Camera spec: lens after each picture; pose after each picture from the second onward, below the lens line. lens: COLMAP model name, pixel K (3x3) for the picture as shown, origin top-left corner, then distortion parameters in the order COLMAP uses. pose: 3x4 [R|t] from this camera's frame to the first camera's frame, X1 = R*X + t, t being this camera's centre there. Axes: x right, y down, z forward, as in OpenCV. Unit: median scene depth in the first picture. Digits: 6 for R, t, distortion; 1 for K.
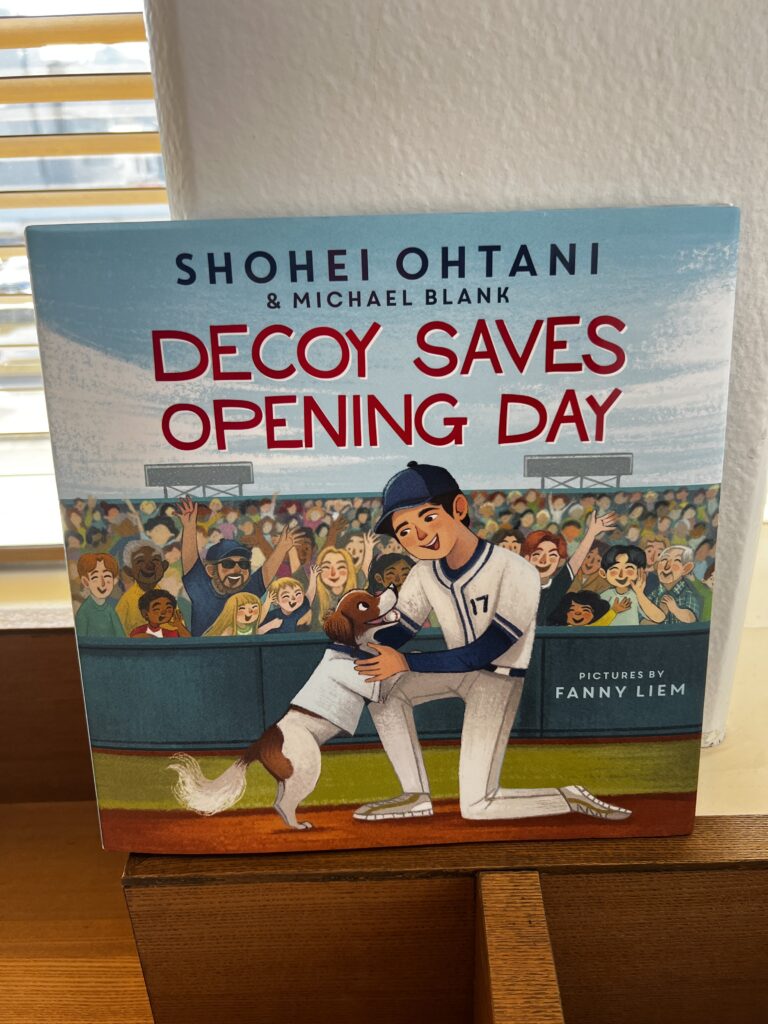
lens RADIAL K [[776.4, 0, 387.1], [0, 776.4, 517.9], [0, 0, 1]] dist [0.043226, -0.047104]
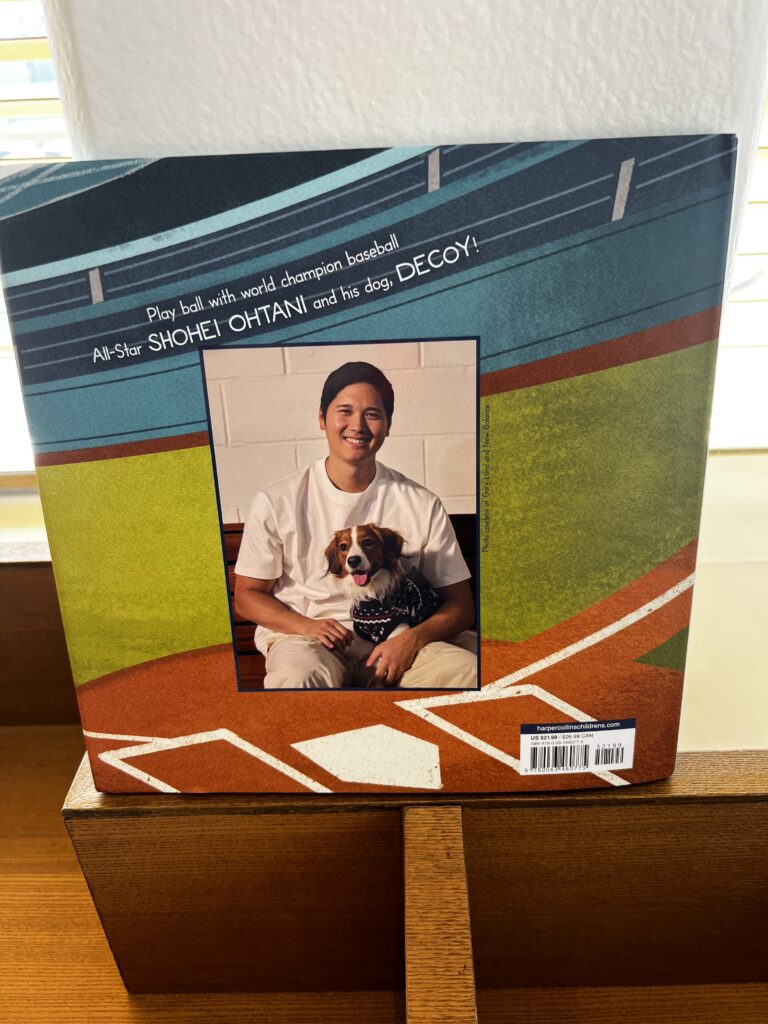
lens RADIAL K [[776.4, 0, 384.5], [0, 776.4, 519.2], [0, 0, 1]] dist [0.043226, -0.047104]
pose [[0.999961, 0.000280, -0.008781, 0.117361], [0.000702, 0.993758, 0.111551, -0.049334], [0.008758, -0.111553, 0.993720, 0.012849]]
